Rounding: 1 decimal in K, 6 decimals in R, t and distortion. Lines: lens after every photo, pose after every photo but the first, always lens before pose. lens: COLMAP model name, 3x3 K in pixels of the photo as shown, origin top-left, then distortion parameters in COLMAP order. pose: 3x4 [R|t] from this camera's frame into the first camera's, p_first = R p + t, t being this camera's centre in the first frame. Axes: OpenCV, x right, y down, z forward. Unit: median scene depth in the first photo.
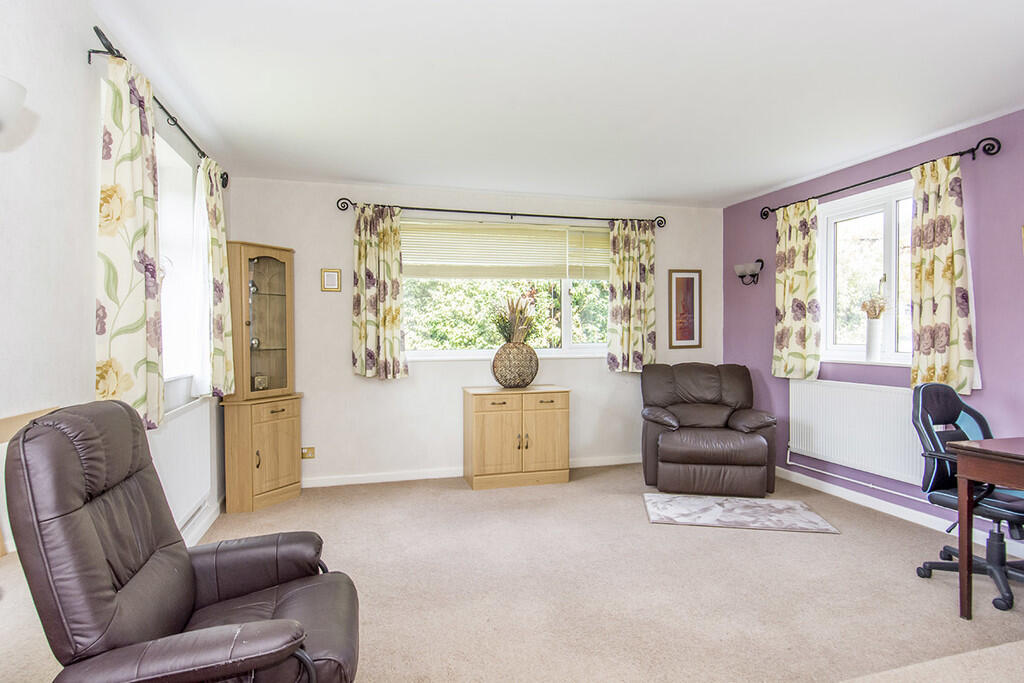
lens RADIAL K [[545.4, 0, 512.0], [0, 545.4, 341.5], [0, 0, 1]] dist [0.018004, -0.024393]
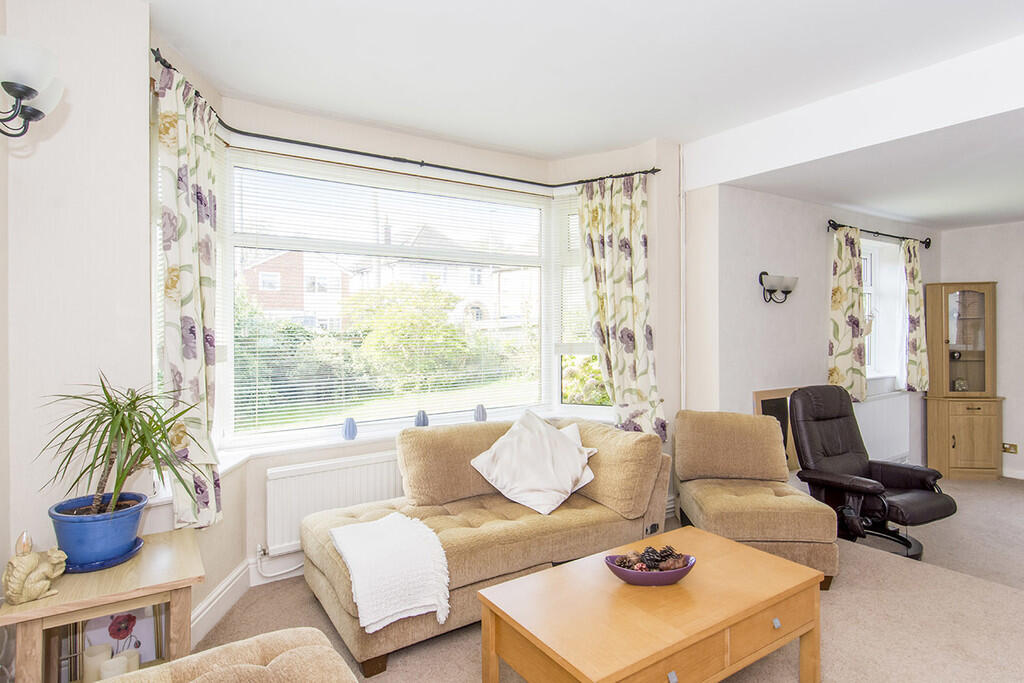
lens RADIAL K [[542.6, 0, 509.0], [0, 542.6, 329.5], [0, 0, 1]] dist [0.020449, -0.021811]
pose [[0.305642, 0.003108, -0.952141, 0.420789], [-0.007941, 0.999968, 0.000715, -0.048203], [0.952113, 0.007343, 0.305657, -0.407174]]
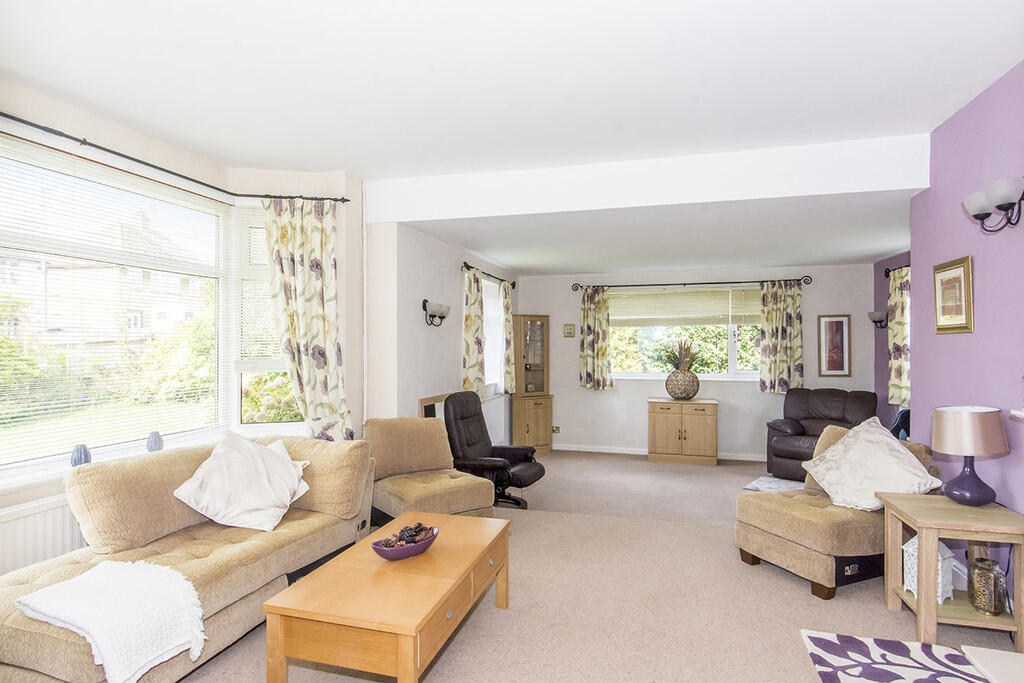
lens RADIAL K [[545.4, 0, 512.0], [0, 545.4, 341.5], [0, 0, 1]] dist [0.018004, -0.024393]
pose [[0.857856, 0.002493, -0.513883, 0.400382], [-0.013282, 0.999762, -0.017322, -0.046111], [0.513718, 0.021685, 0.857685, -0.571666]]
